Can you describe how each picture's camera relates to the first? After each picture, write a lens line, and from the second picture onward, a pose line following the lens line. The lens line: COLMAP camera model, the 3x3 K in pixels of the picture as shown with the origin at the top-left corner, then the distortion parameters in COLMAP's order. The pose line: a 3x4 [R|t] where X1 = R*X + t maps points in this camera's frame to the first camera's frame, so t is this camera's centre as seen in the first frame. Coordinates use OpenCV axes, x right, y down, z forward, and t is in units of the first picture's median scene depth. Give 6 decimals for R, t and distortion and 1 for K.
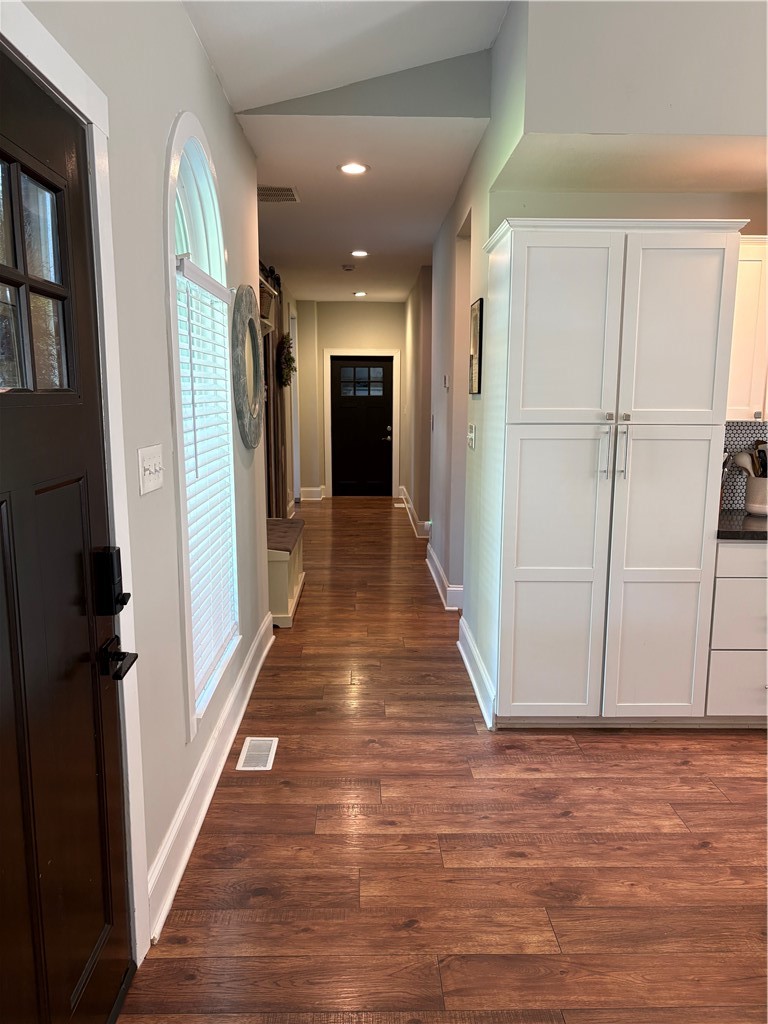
lens RADIAL K [[779.2, 0, 384.0], [0, 779.2, 512.0], [0, 0, 1]] dist [0.007636, 0.003035]
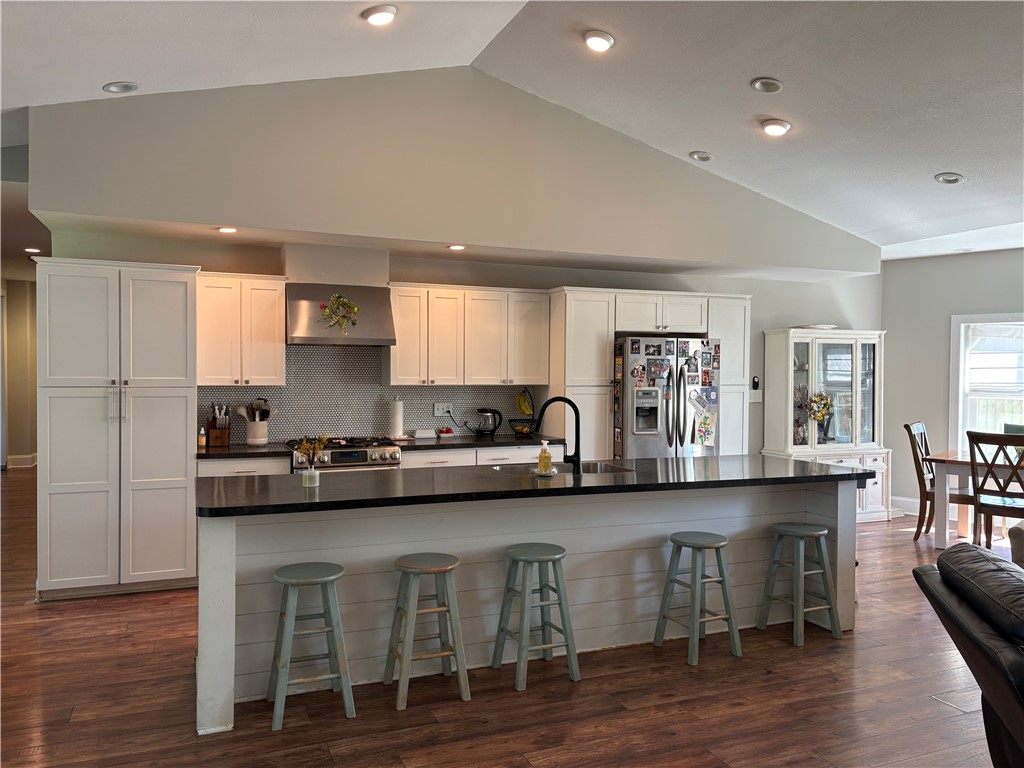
lens RADIAL K [[779.2, 0, 512.0], [0, 779.2, 384.0], [0, 0, 1]] dist [0.007636, 0.003035]
pose [[0.931399, -0.005986, 0.363951, 0.461018], [0.052483, 0.991625, -0.118003, 0.107117], [-0.360197, 0.129009, 0.923913, -0.728925]]
